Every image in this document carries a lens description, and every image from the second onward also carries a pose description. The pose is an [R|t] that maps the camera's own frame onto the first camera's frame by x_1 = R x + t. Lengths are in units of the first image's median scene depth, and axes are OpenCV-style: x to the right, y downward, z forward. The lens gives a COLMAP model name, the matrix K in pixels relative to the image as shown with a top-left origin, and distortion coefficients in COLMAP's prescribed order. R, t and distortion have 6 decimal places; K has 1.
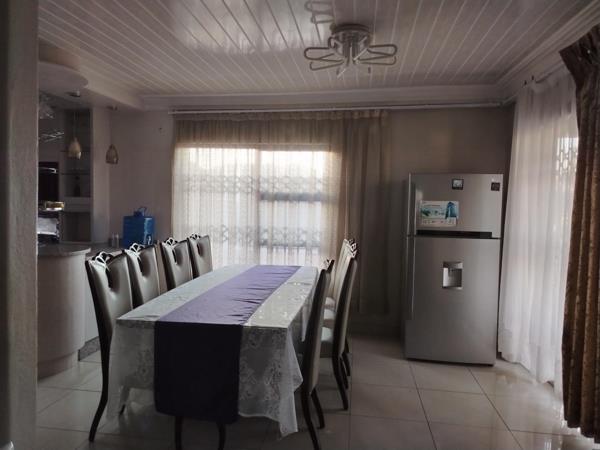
lens RADIAL K [[414.6, 0, 300.7], [0, 414.6, 223.4], [0, 0, 1]] dist [0.055903, -0.096394]
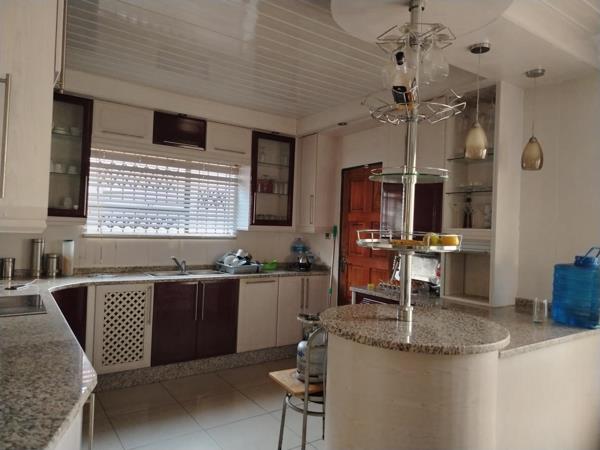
lens RADIAL K [[414.6, 0, 300.7], [0, 414.6, 223.4], [0, 0, 1]] dist [0.055903, -0.096394]
pose [[0.680778, -0.004983, -0.732473, -0.252866], [-0.057727, 0.996502, -0.060433, -0.018041], [0.730211, 0.083425, 0.678109, 0.395296]]
